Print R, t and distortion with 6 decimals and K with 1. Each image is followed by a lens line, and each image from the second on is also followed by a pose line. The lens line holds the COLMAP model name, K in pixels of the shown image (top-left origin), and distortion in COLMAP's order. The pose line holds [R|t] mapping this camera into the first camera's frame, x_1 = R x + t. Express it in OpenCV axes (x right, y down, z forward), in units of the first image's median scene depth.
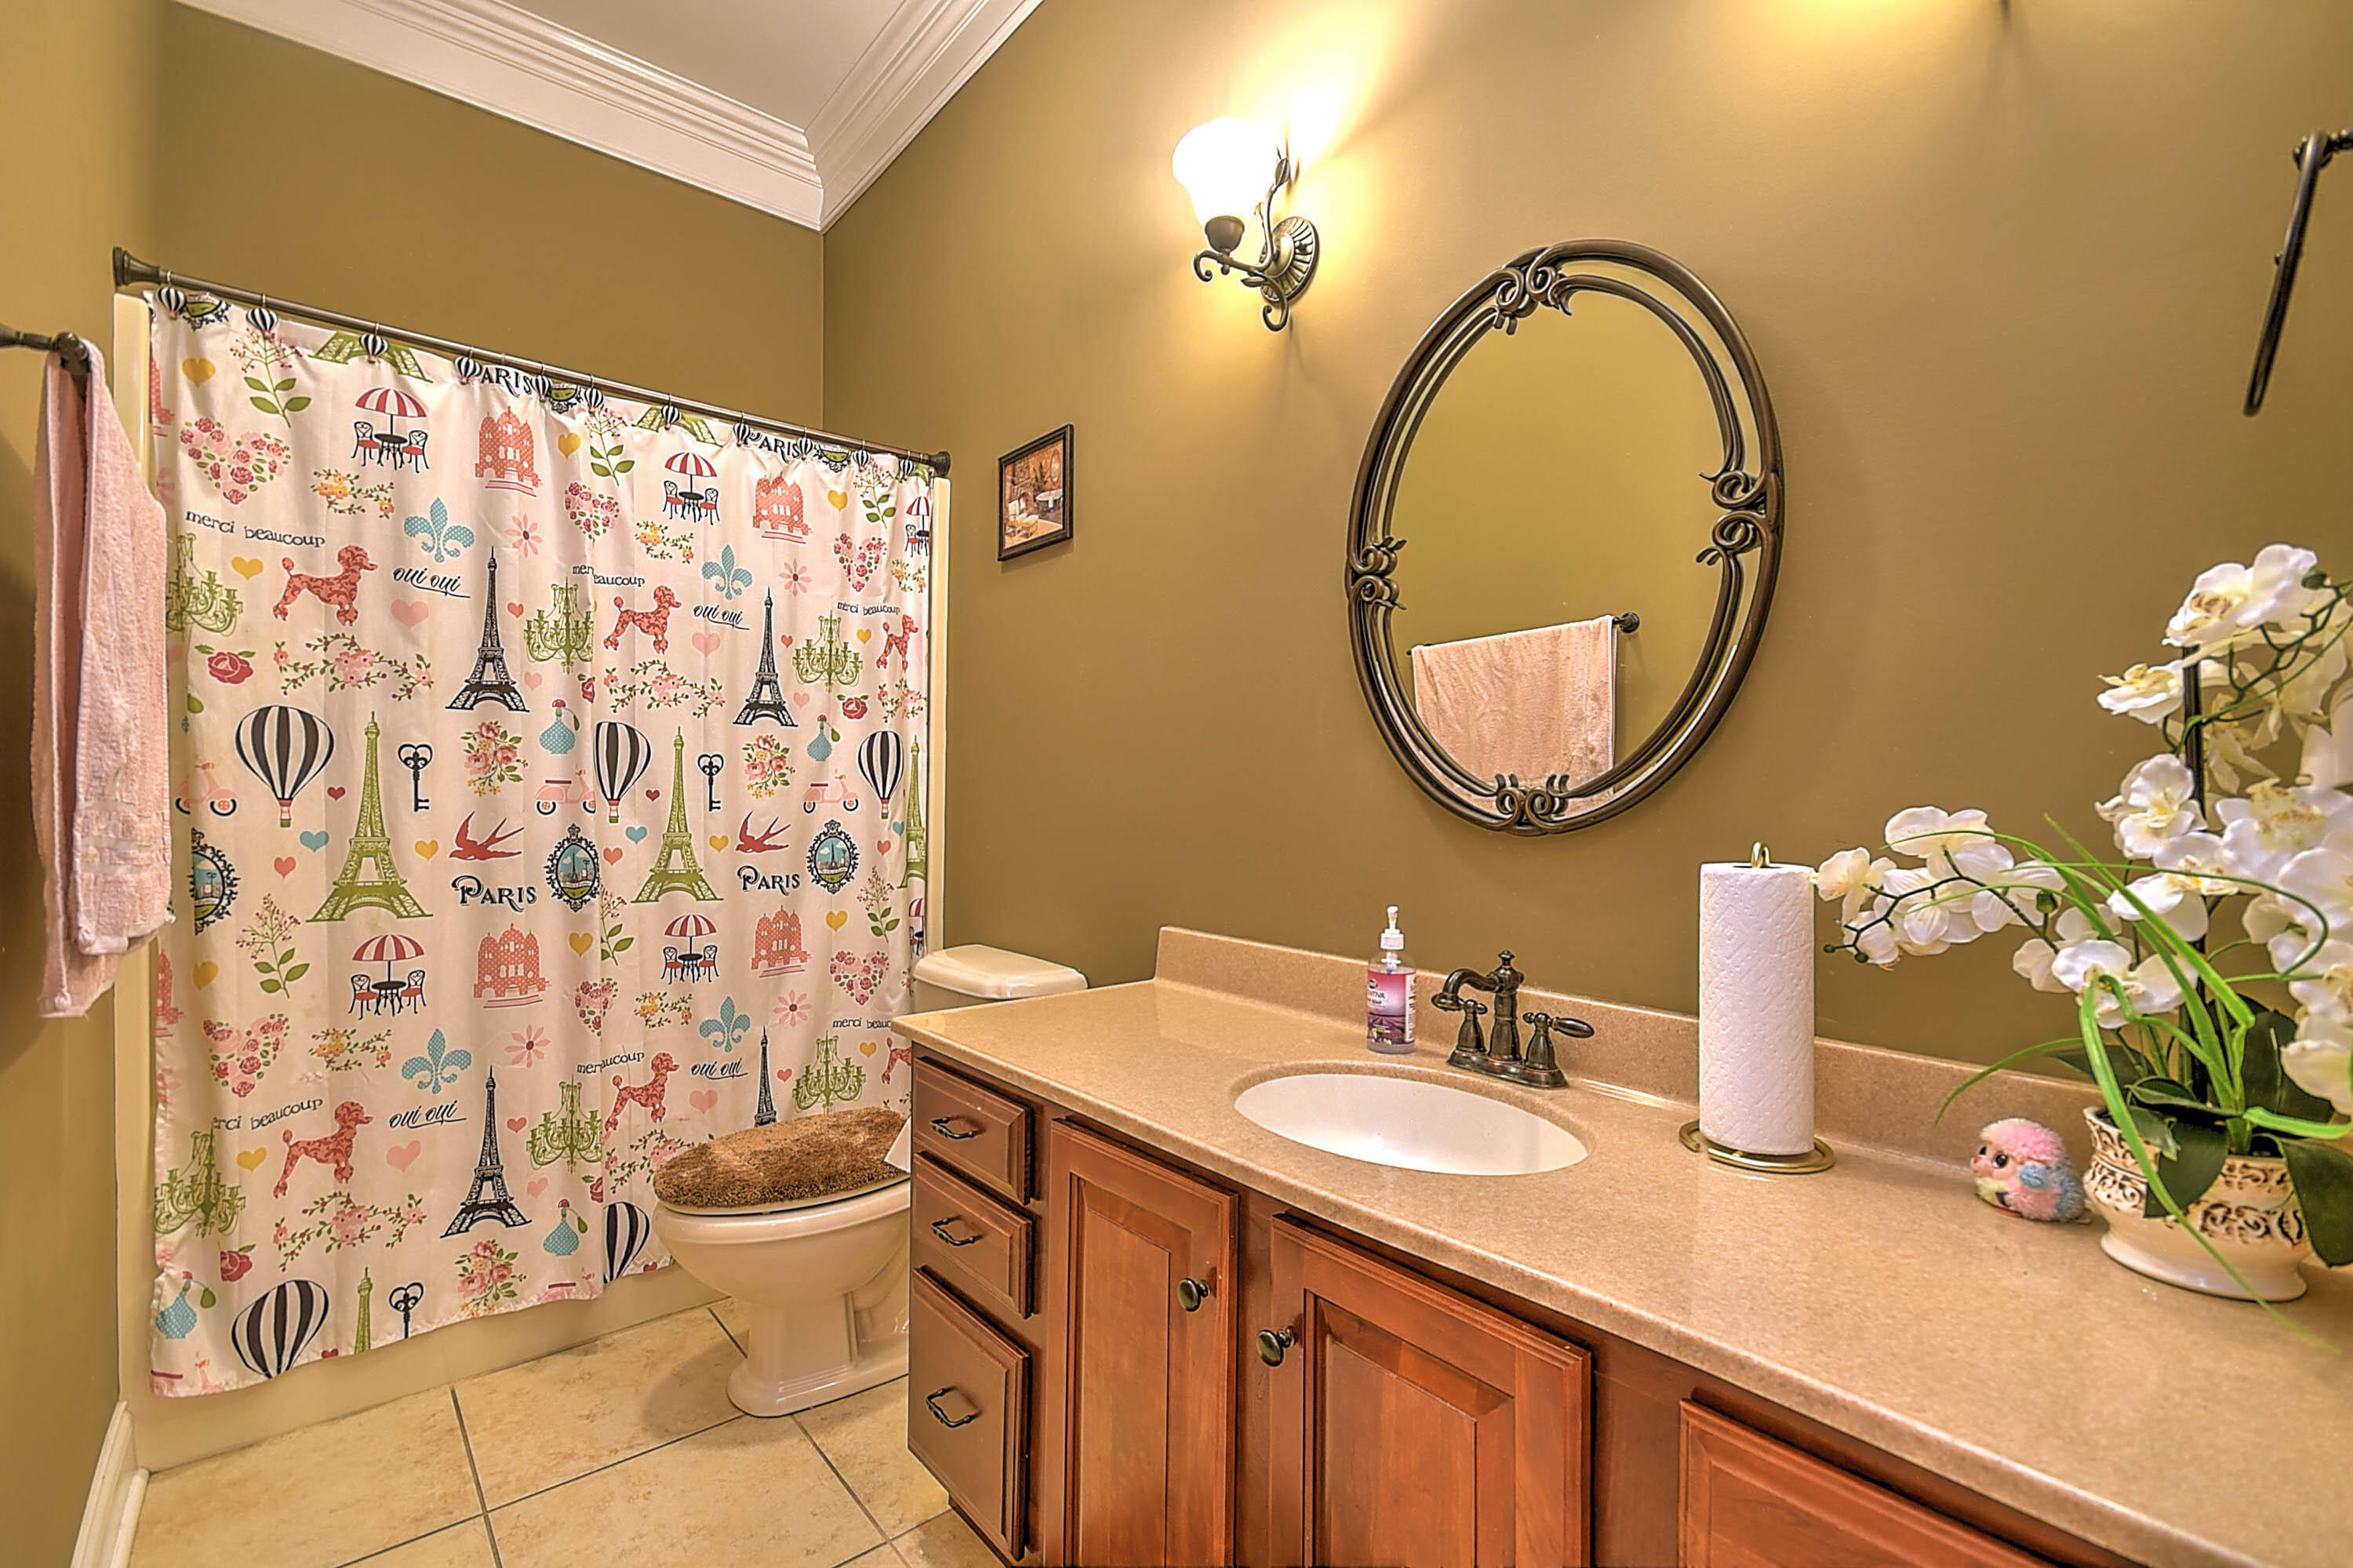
lens RADIAL K [[1024.0, 0, 1175.2], [0, 1024.0, 793.8], [0, 0, 1]] dist [0.018434, -0.008407]
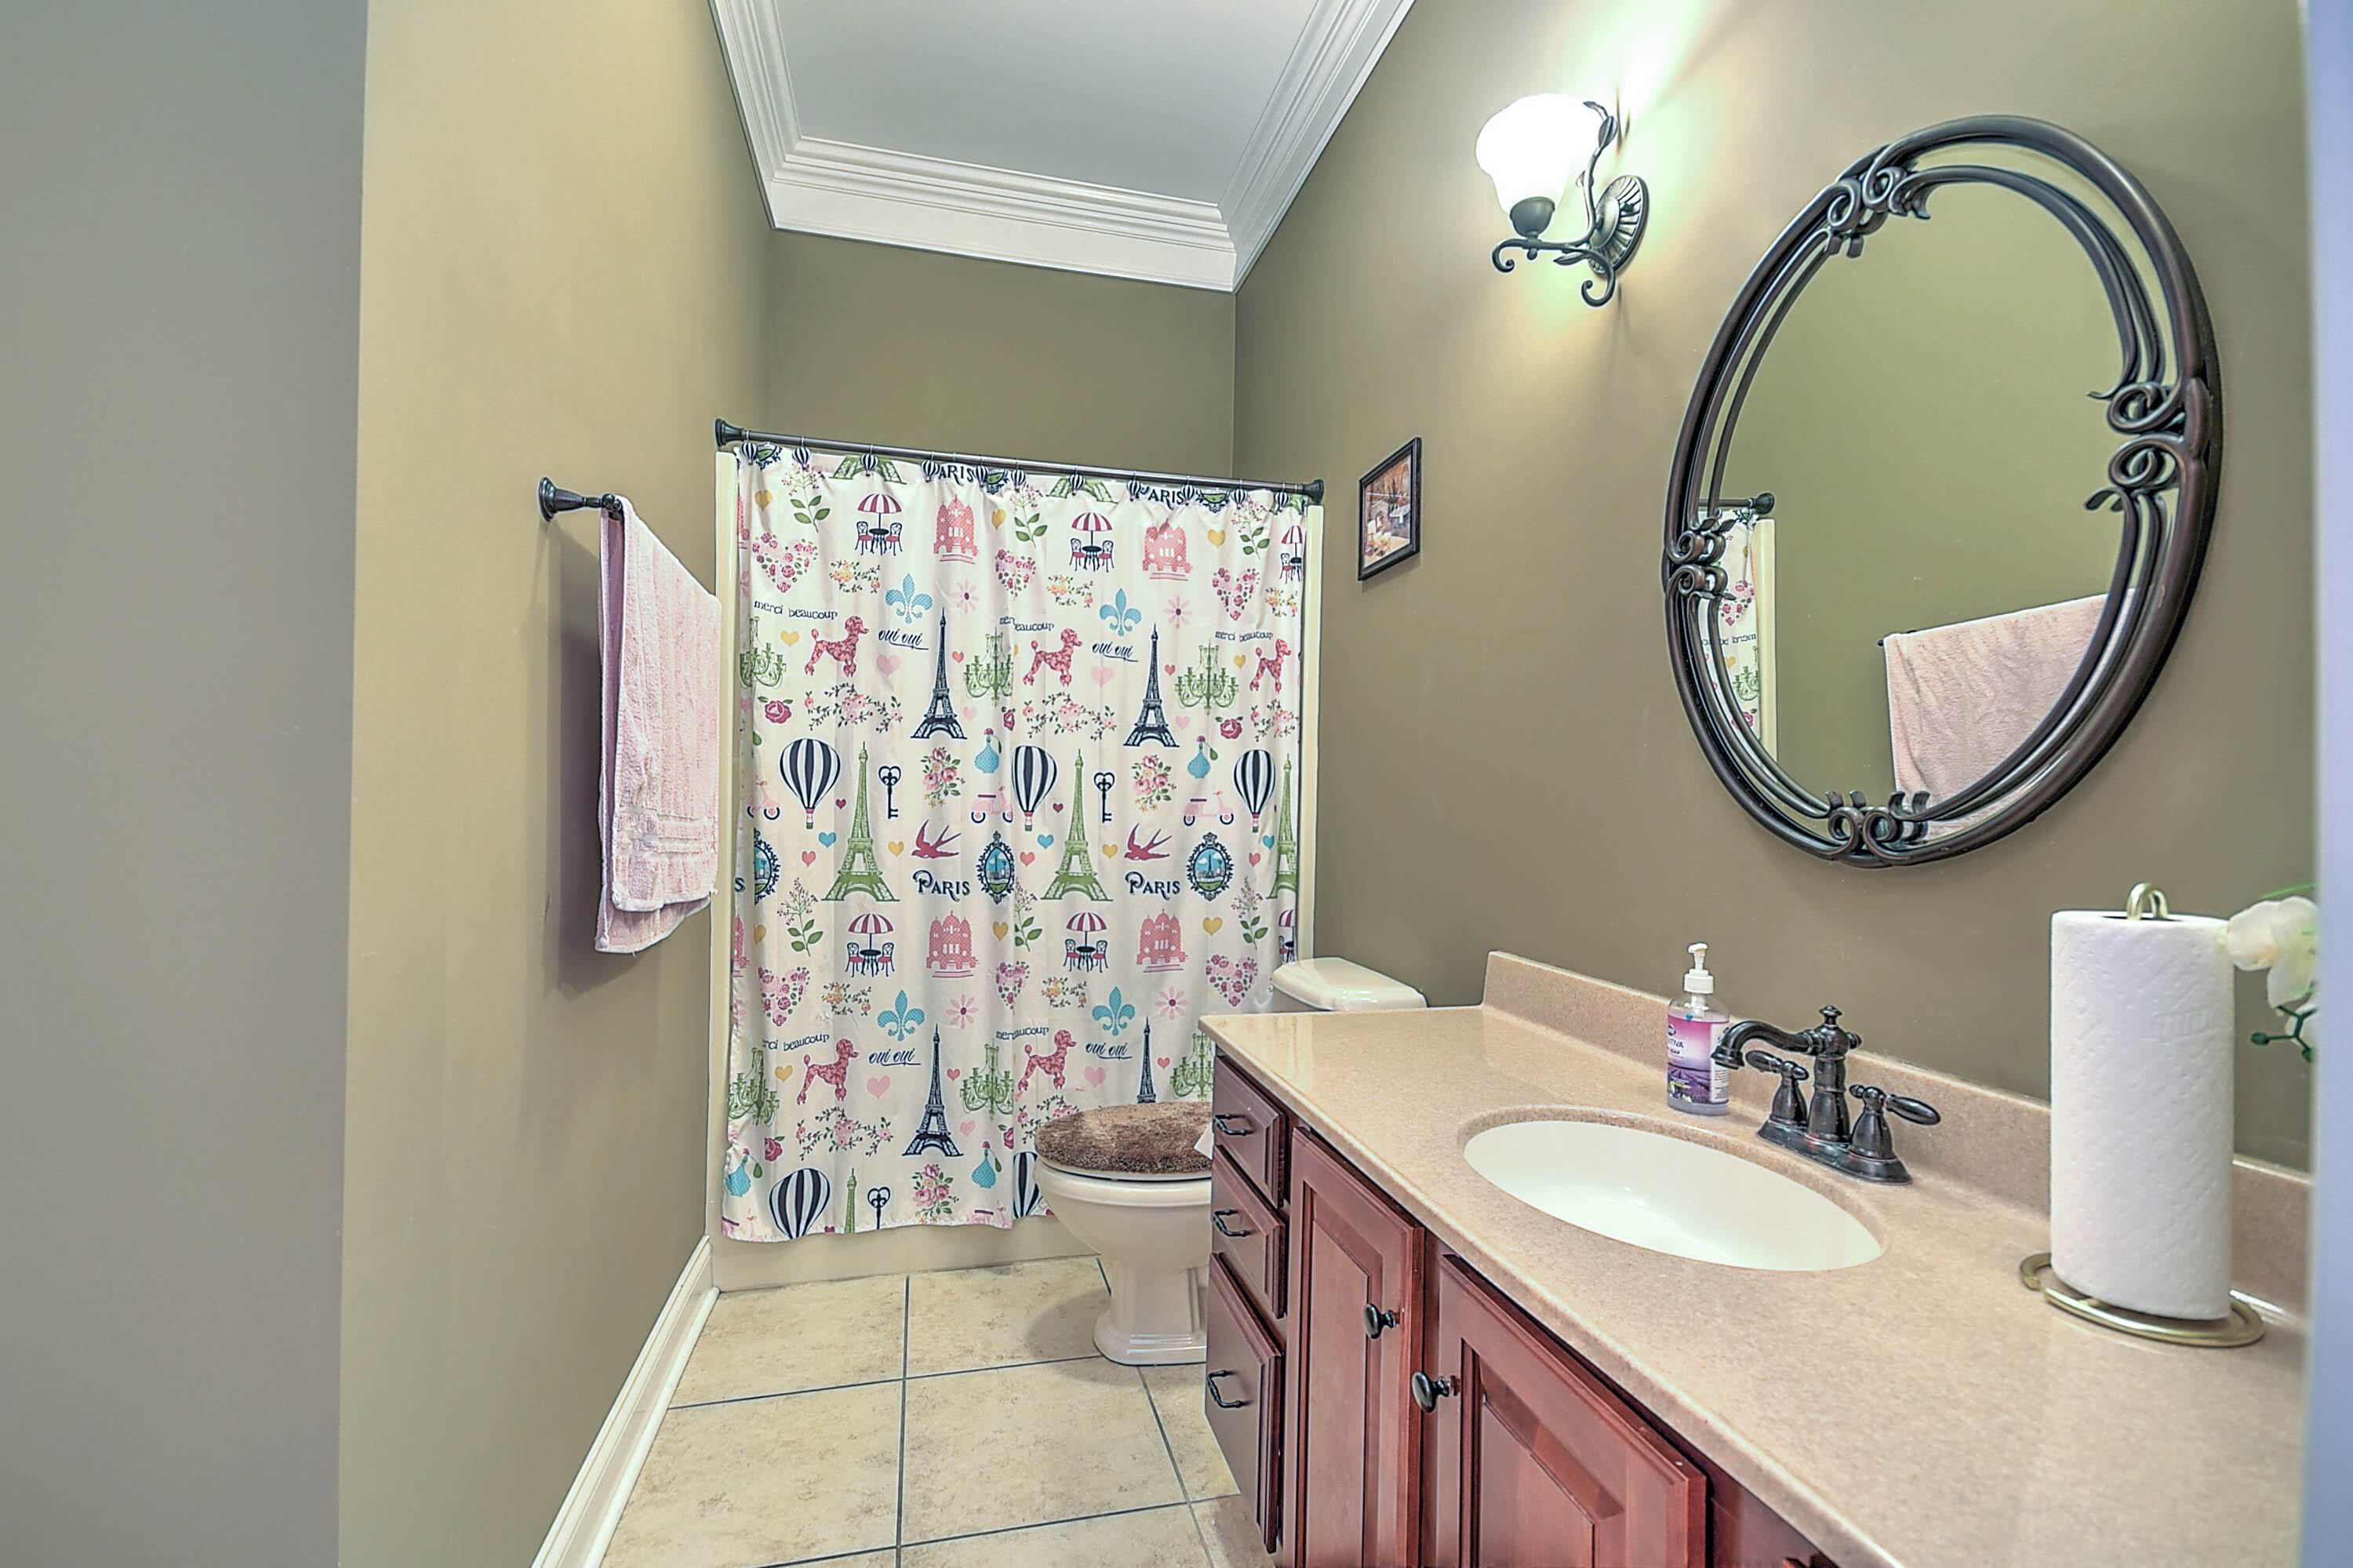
lens RADIAL K [[1024.0, 0, 1175.0], [0, 1024.0, 795.9], [0, 0, 1]] dist [0.018434, -0.008407]
pose [[0.894393, 0.004247, -0.447262, 0.169305], [-0.010547, 0.999877, -0.011596, -0.000090], [0.447158, 0.015088, 0.894328, 0.018561]]
